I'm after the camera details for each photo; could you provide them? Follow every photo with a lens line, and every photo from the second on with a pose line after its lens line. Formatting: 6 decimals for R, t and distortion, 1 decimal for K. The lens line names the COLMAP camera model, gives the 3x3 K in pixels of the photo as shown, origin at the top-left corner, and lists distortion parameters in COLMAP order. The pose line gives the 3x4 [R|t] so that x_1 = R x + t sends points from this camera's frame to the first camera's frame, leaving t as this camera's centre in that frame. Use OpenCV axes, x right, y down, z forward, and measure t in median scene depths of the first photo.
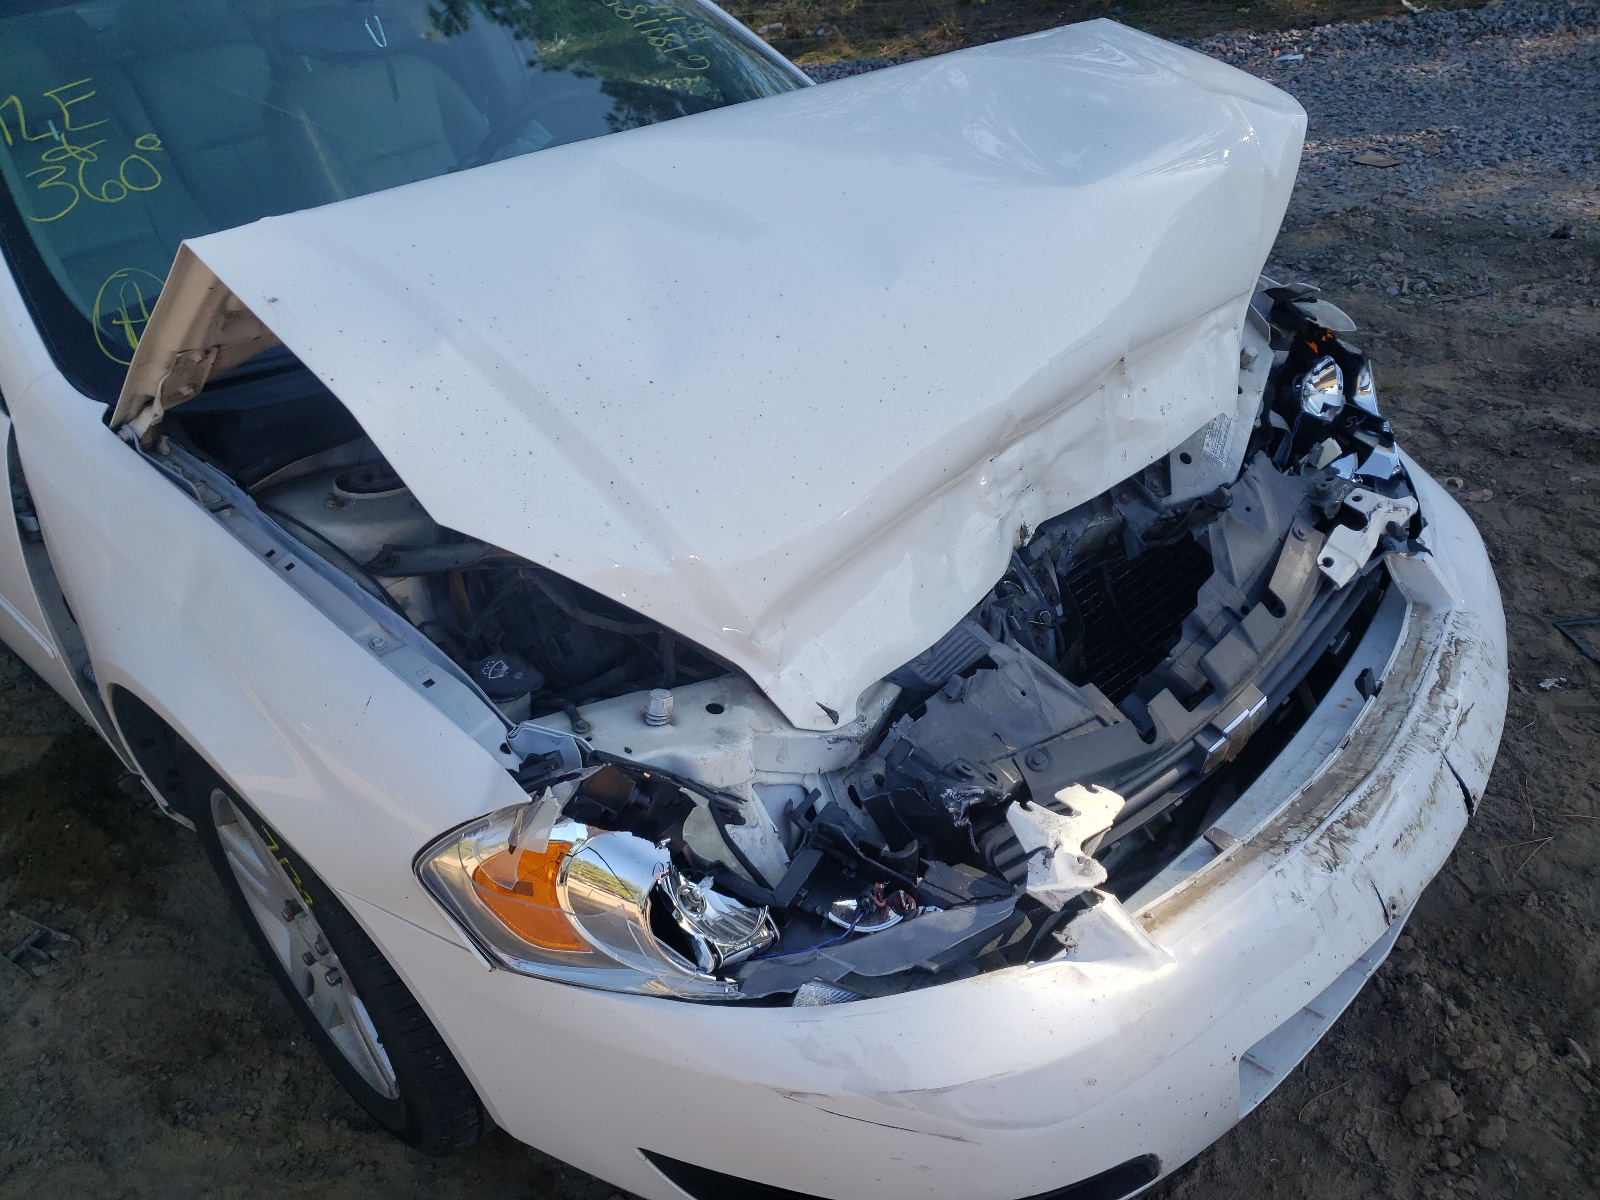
lens RADIAL K [[1230.1, 0, 823.2], [0, 1230.1, 607.4], [0, 0, 1]] dist [0.077971, -0.072944]
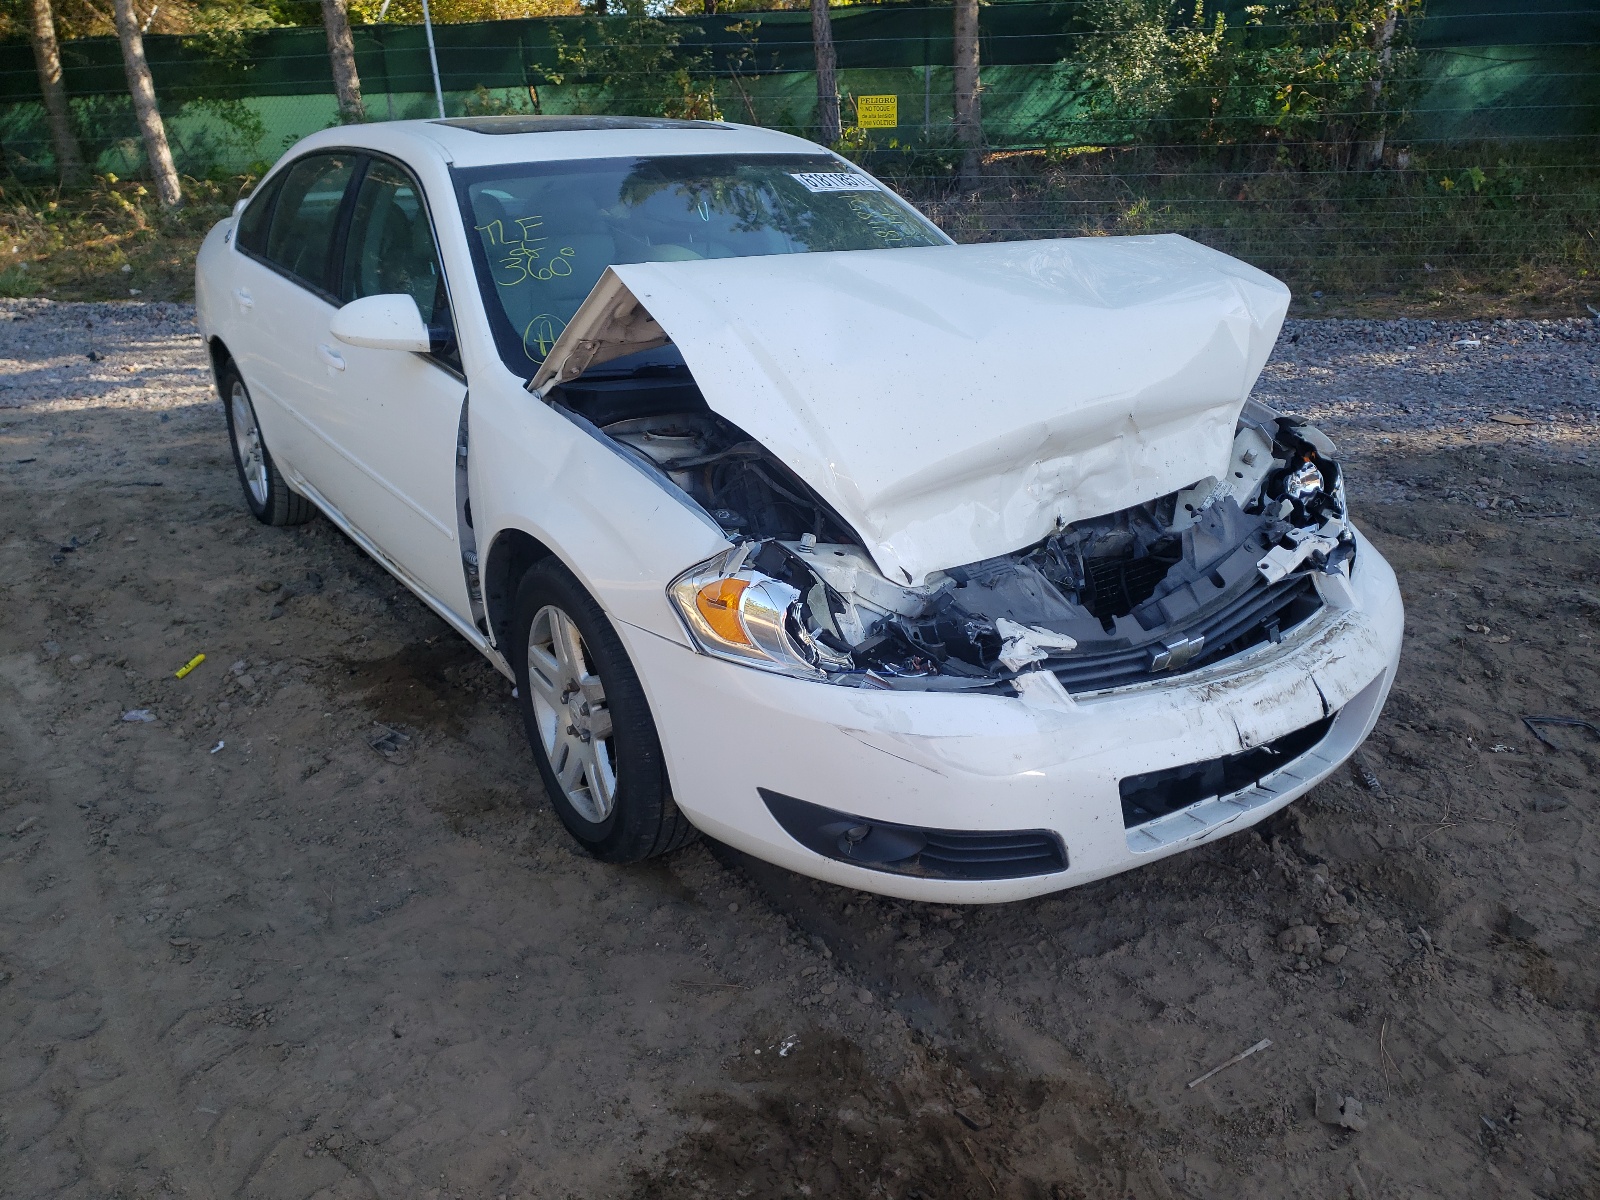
lens RADIAL K [[1230.1, 0, 823.2], [0, 1230.1, 607.4], [0, 0, 1]] dist [0.077971, -0.072944]
pose [[0.978508, 0.124092, -0.164689, 0.139452], [-0.153368, 0.971825, -0.178979, 0.355963], [0.137839, 0.200391, 0.969971, -0.498475]]
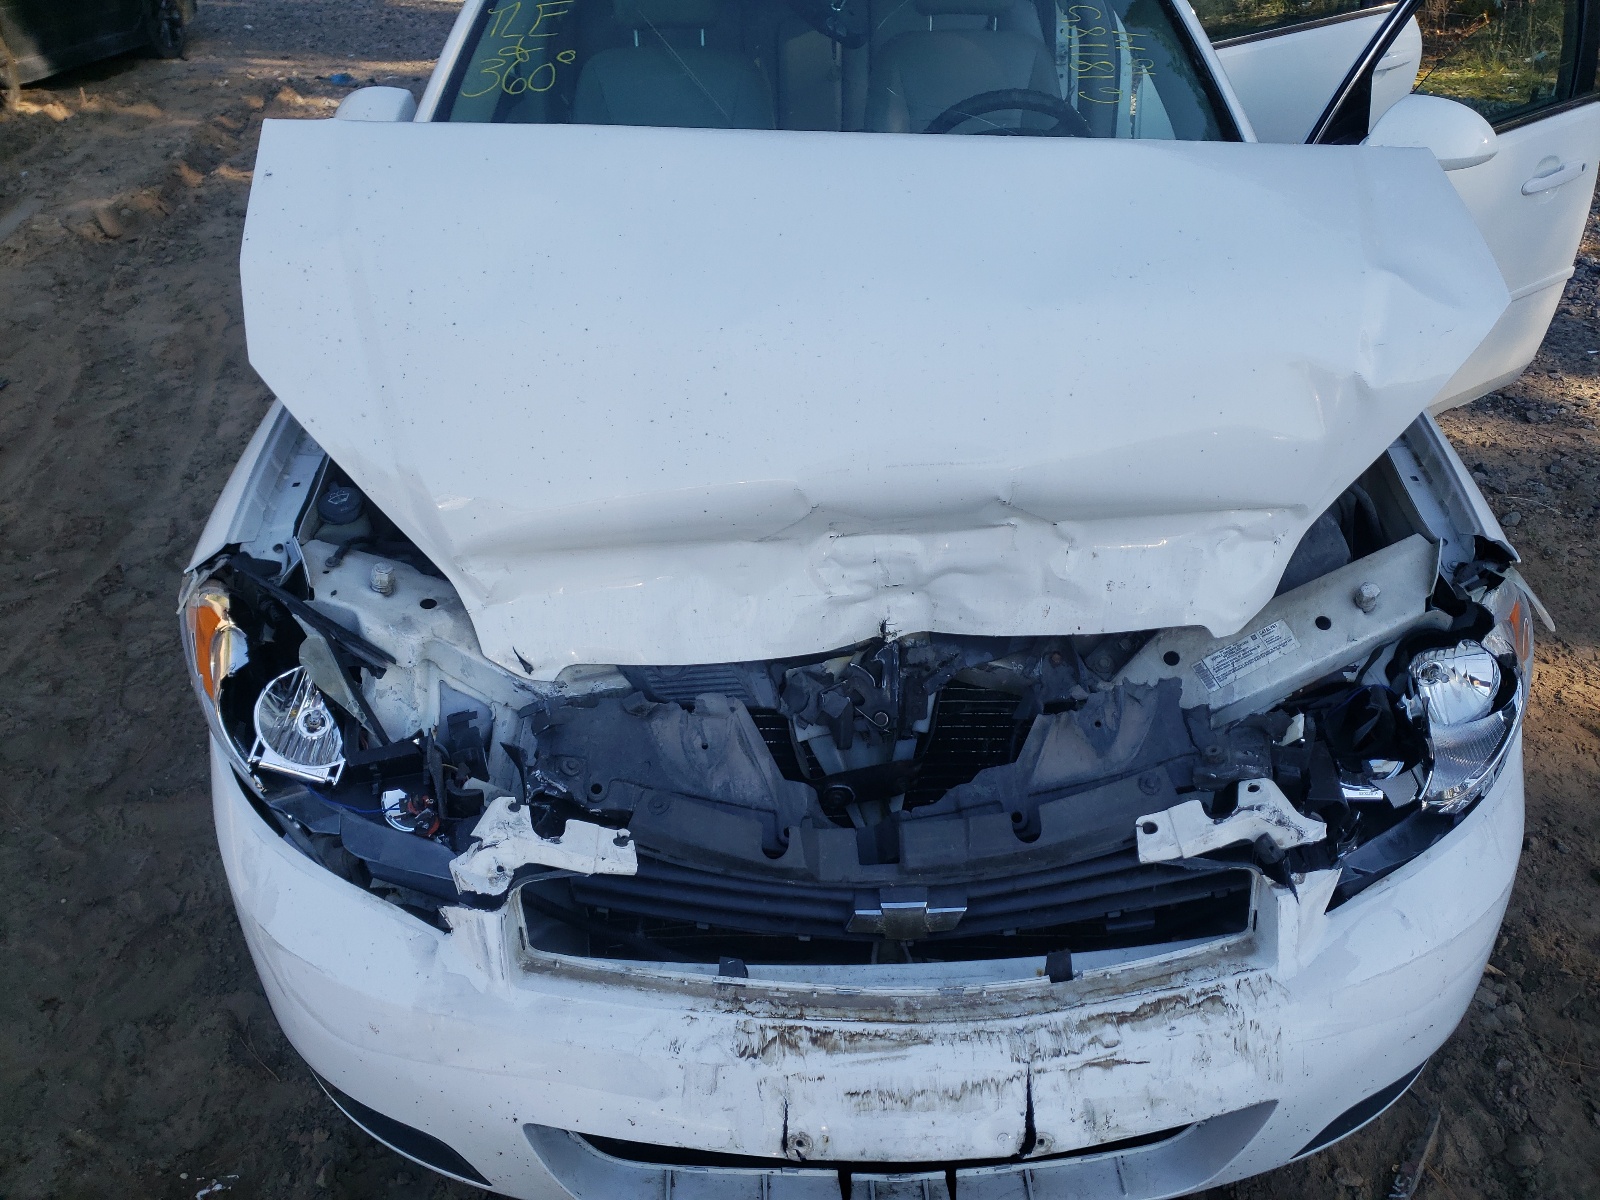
lens RADIAL K [[1230.1, 0, 823.2], [0, 1230.1, 607.4], [0, 0, 1]] dist [0.077971, -0.072944]
pose [[0.707375, 0.445469, -0.548796, 0.637207], [-0.430224, 0.887373, 0.165759, -0.209863], [0.560828, 0.118851, 0.819358, 0.183455]]
